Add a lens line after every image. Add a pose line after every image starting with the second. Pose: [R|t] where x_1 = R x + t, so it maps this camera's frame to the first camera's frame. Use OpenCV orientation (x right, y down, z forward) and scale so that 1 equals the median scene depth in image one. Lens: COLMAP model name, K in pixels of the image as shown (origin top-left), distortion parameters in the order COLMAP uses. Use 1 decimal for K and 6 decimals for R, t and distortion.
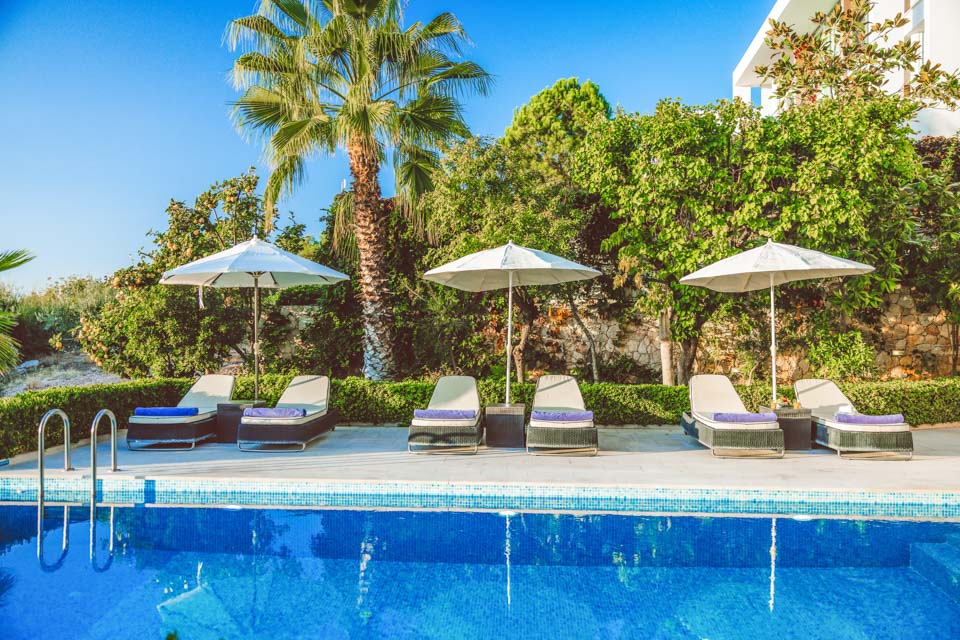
lens RADIAL K [[774.5, 0, 480.0], [0, 774.5, 320.0], [0, 0, 1]] dist [-0.006528, -0.002935]
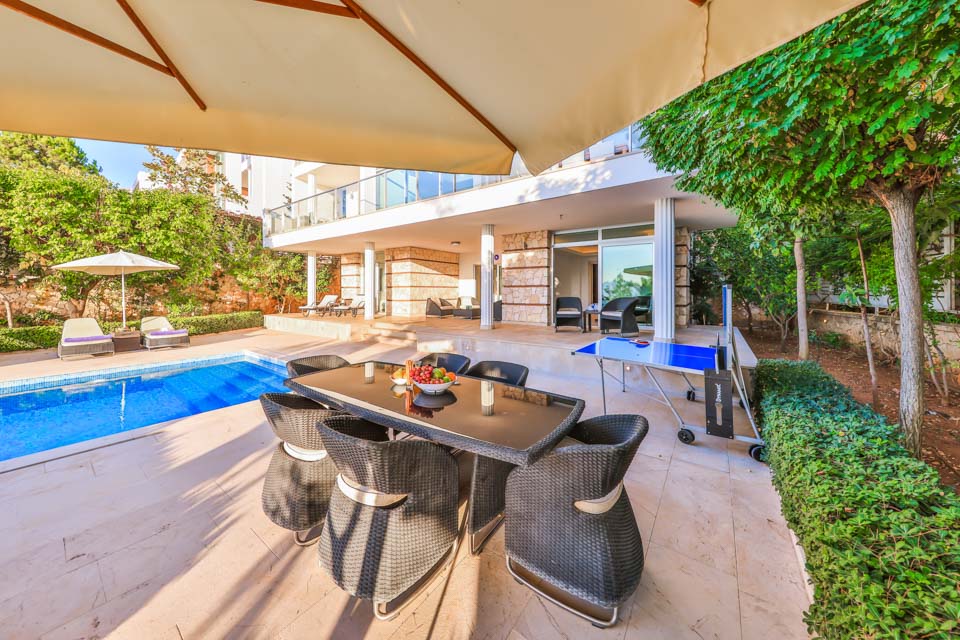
lens RADIAL K [[329.0, 0, 478.8], [0, 329.0, 291.3], [0, 0, 1]] dist [-0.000012, -0.000009]
pose [[0.544338, -0.006443, 0.838841, 0.156747], [-0.001775, 0.999959, 0.008832, -0.003670], [-0.838864, -0.006296, 0.544305, -0.268323]]
